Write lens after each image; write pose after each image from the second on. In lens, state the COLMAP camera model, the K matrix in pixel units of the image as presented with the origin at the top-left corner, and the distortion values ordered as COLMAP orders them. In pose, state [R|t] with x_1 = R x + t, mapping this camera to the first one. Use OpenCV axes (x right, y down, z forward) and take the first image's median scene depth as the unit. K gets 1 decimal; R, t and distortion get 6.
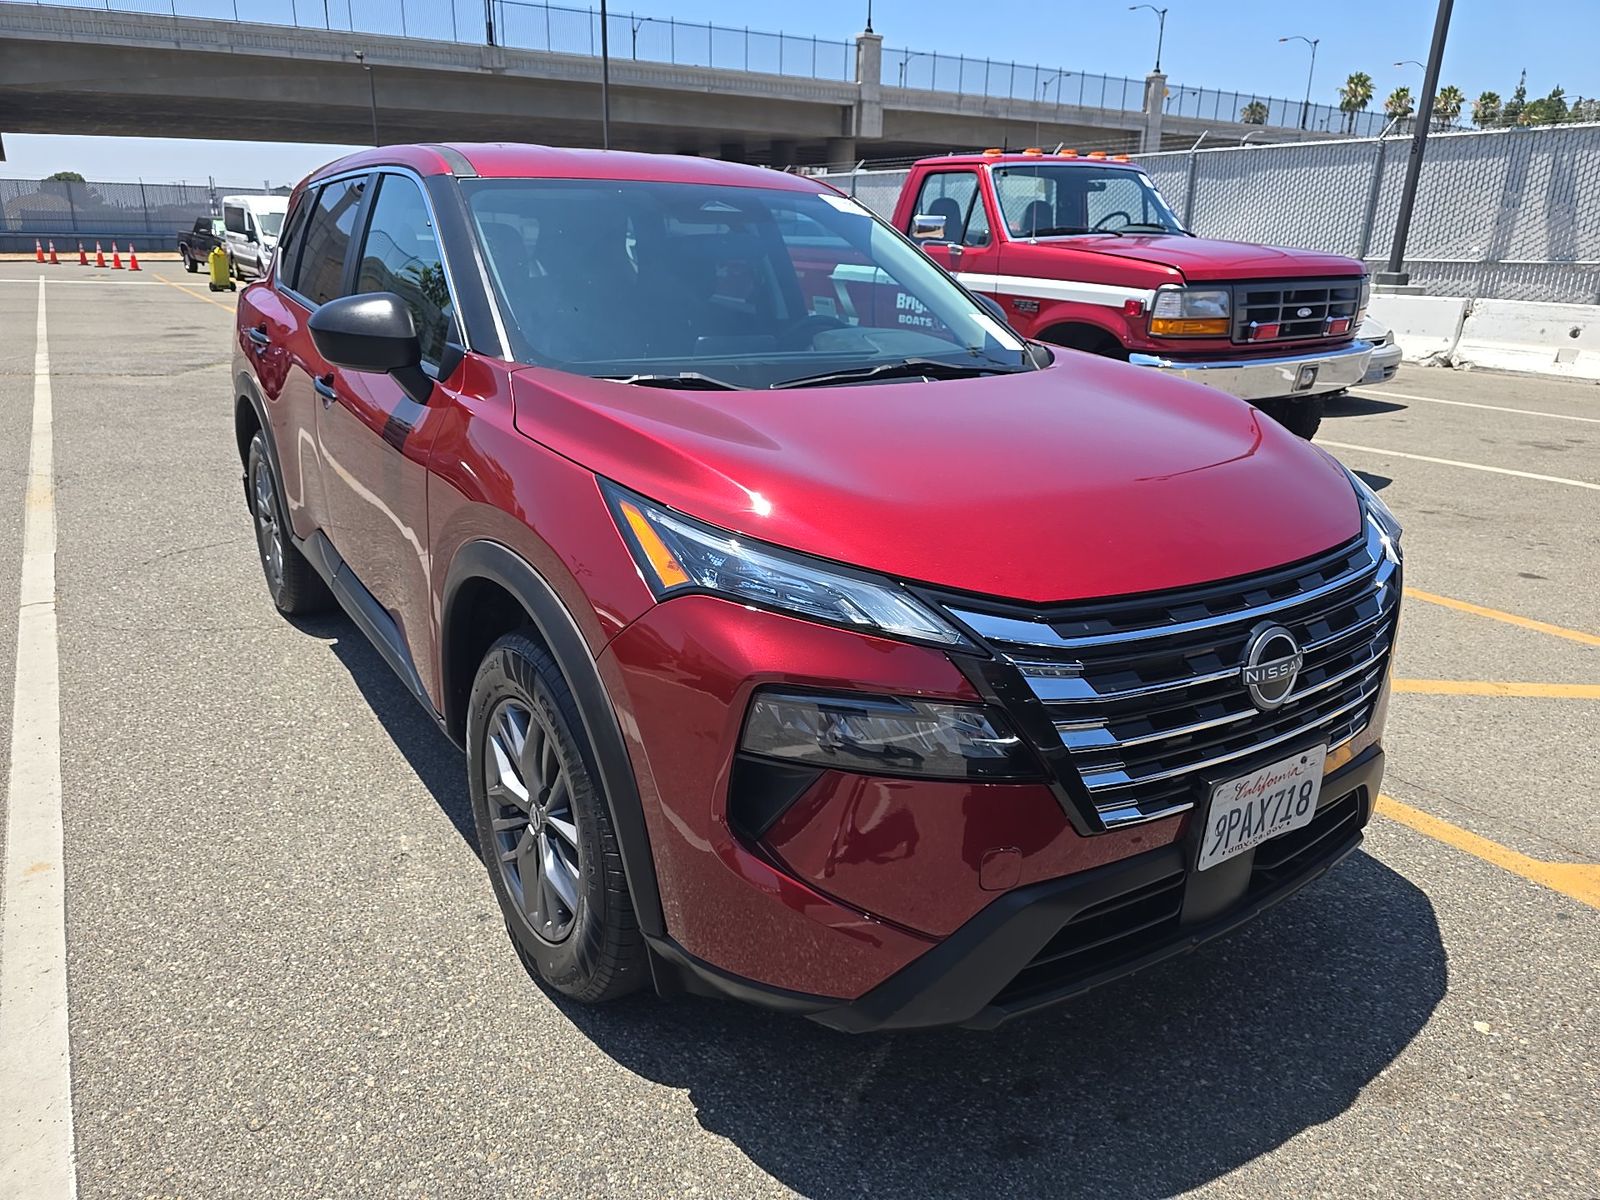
lens RADIAL K [[1074.8, 0, 800.0], [0, 1074.8, 600.0], [0, 0, 1]] dist [0.033255, -0.030276]
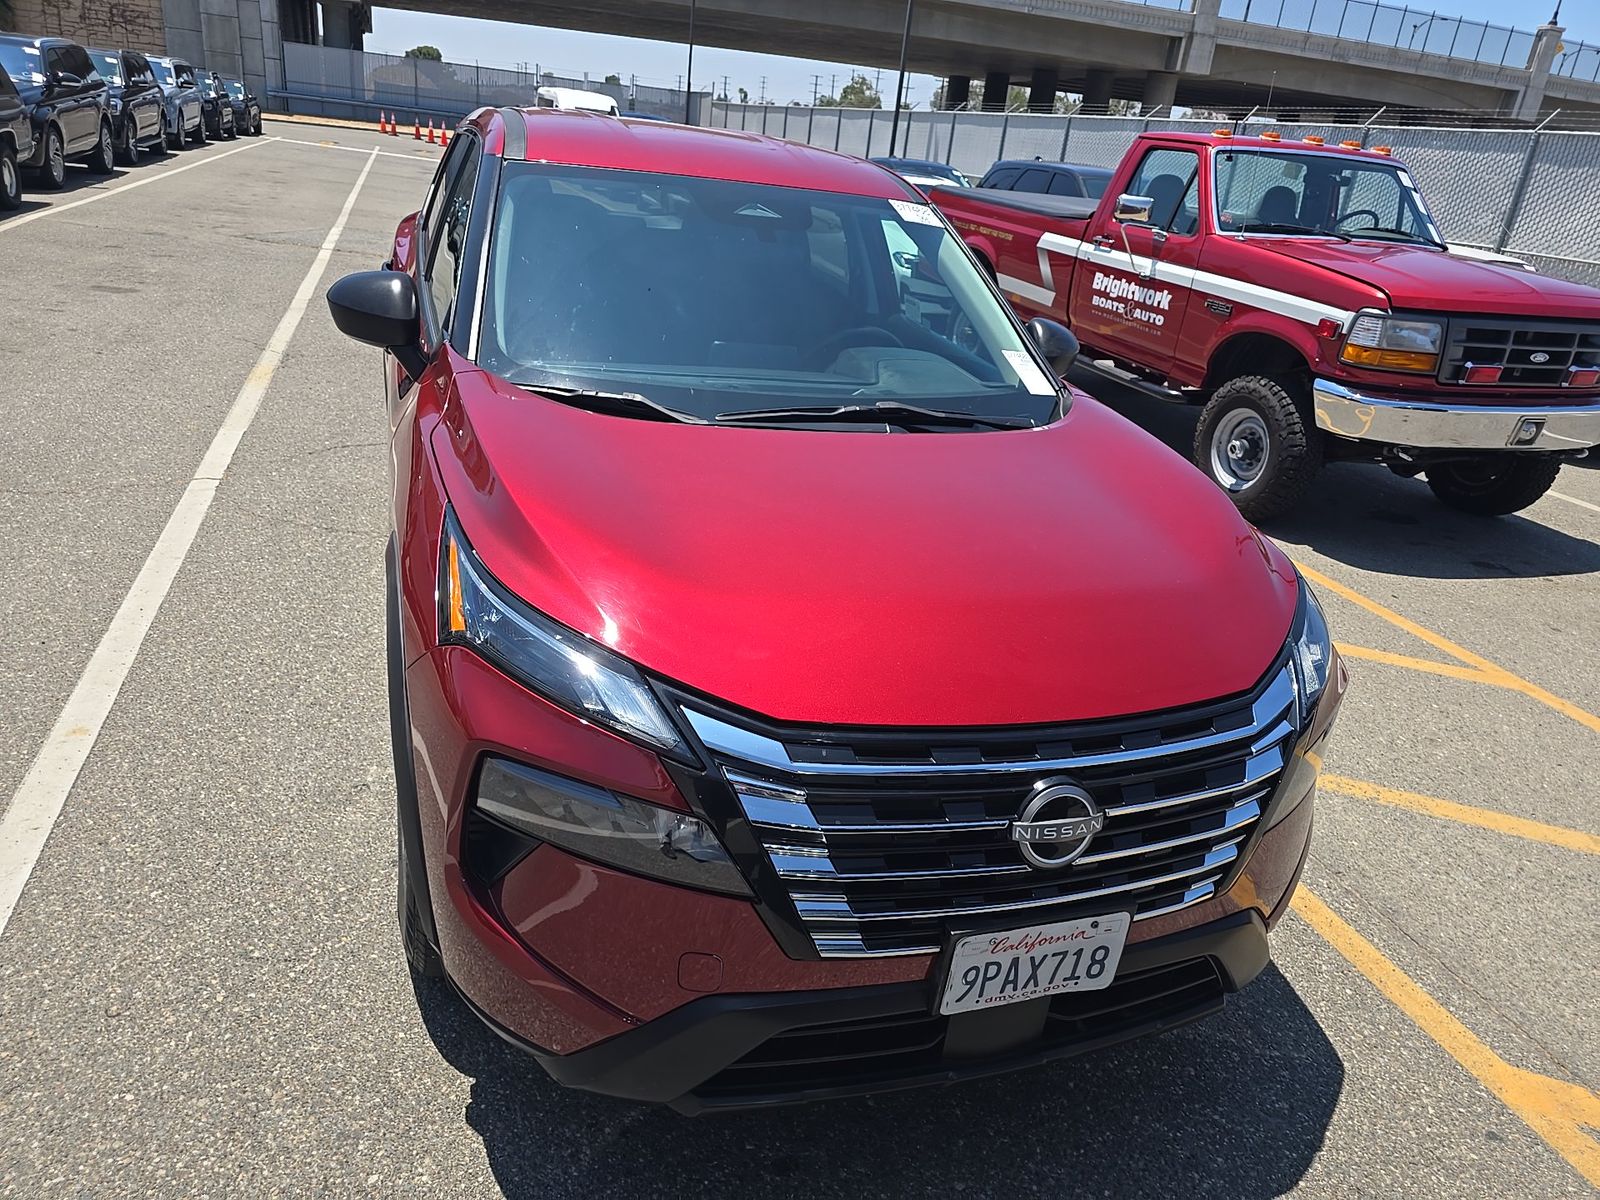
lens RADIAL K [[1077.6, 0, 796.7], [0, 1077.6, 593.7], [0, 0, 1]] dist [0.025230, -0.022746]
pose [[0.963261, 0.176817, -0.202149, 0.257494], [-0.164965, 0.983506, 0.074181, -0.115518], [0.211932, -0.038108, 0.976541, 0.032517]]
